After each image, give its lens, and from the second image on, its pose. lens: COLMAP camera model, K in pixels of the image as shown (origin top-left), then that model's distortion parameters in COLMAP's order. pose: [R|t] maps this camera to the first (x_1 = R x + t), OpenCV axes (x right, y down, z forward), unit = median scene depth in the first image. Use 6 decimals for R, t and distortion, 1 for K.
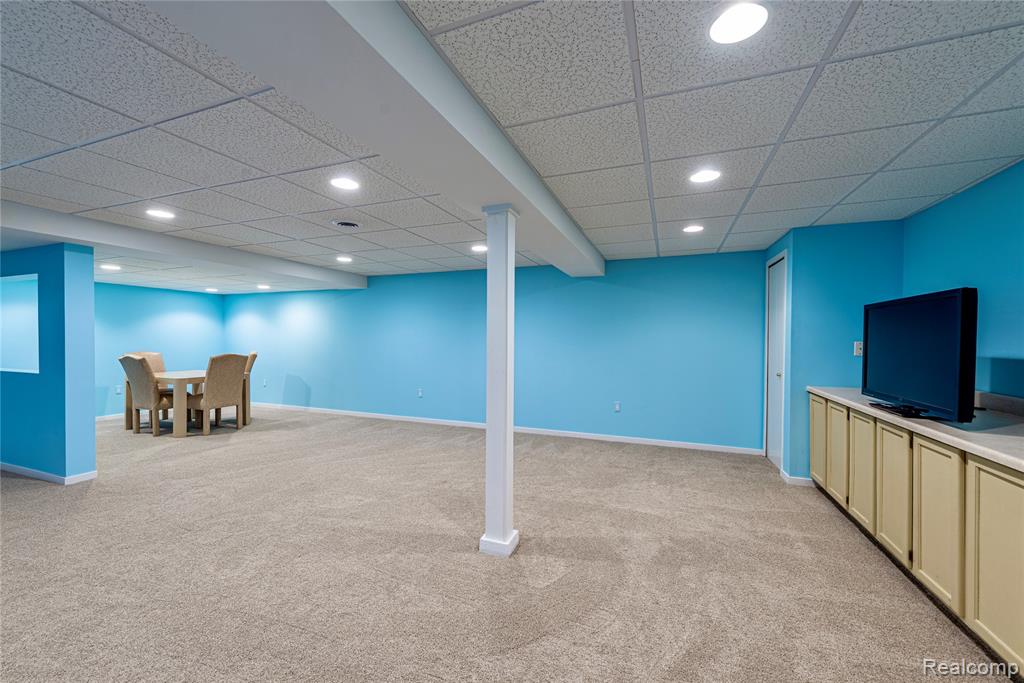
lens RADIAL K [[405.7, 0, 512.9], [0, 405.7, 339.6], [0, 0, 1]] dist [0.014846, 0.000043]
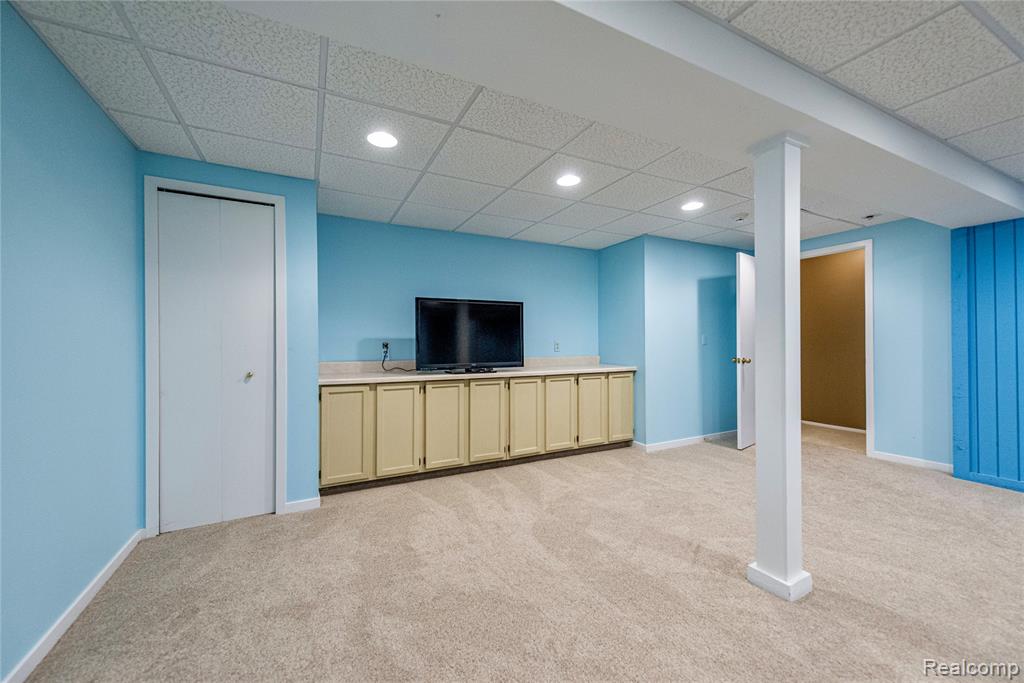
lens RADIAL K [[405.7, 0, 511.2], [0, 405.7, 340.1], [0, 0, 1]] dist [0.014846, 0.000043]
pose [[-0.747195, -0.002263, 0.664601, -0.137346], [0.003023, 0.999972, 0.006803, 0.034764], [-0.664598, 0.007092, -0.747168, 1.555849]]
